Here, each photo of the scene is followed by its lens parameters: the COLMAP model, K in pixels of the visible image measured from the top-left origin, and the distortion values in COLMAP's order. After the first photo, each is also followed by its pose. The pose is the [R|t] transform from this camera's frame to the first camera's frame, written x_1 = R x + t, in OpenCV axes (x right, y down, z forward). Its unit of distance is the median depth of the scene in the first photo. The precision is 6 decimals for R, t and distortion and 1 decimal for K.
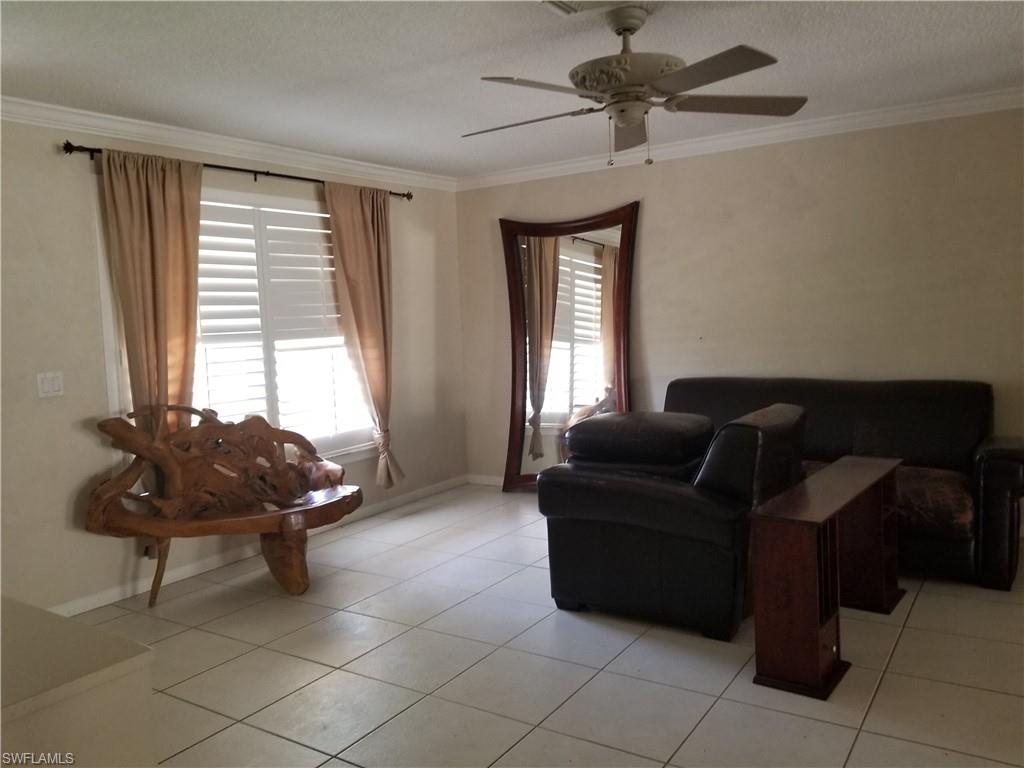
lens RADIAL K [[795.4, 0, 512.3], [0, 795.4, 363.5], [0, 0, 1]] dist [0.102681, -0.179689]
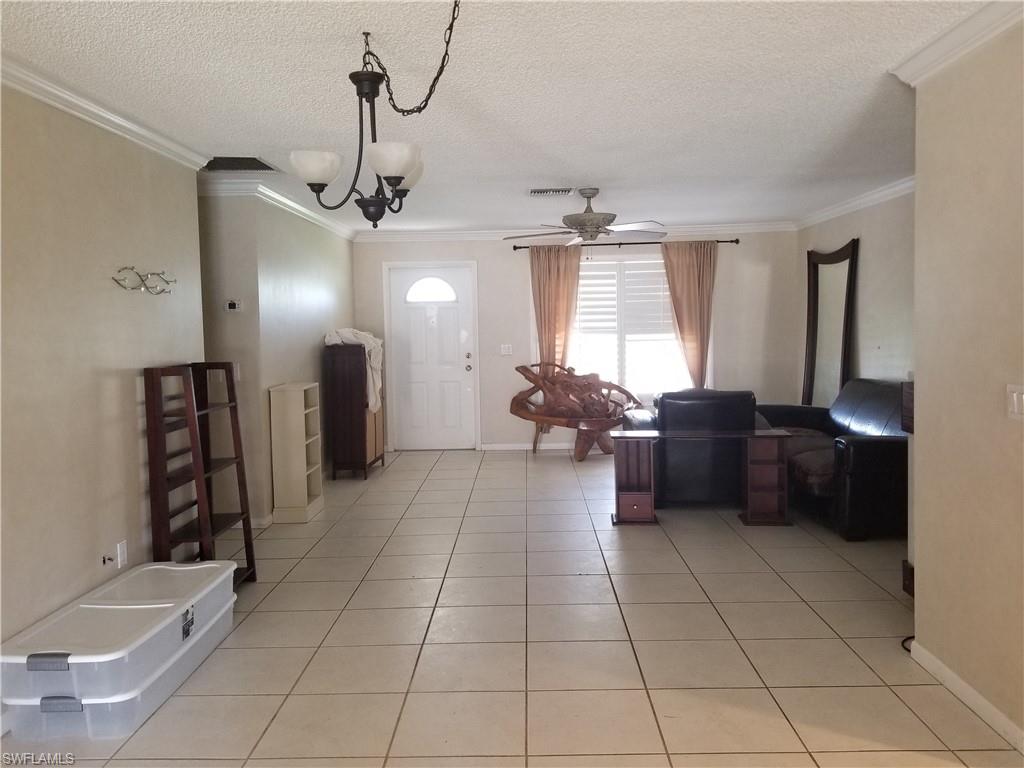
lens RADIAL K [[795.4, 0, 512.3], [0, 795.4, 363.5], [0, 0, 1]] dist [0.102681, -0.179689]
pose [[0.540478, 0.072562, -0.838223, 1.095461], [-0.057319, 0.997135, 0.049360, -0.038573], [0.839403, 0.021368, 0.543089, -0.190238]]
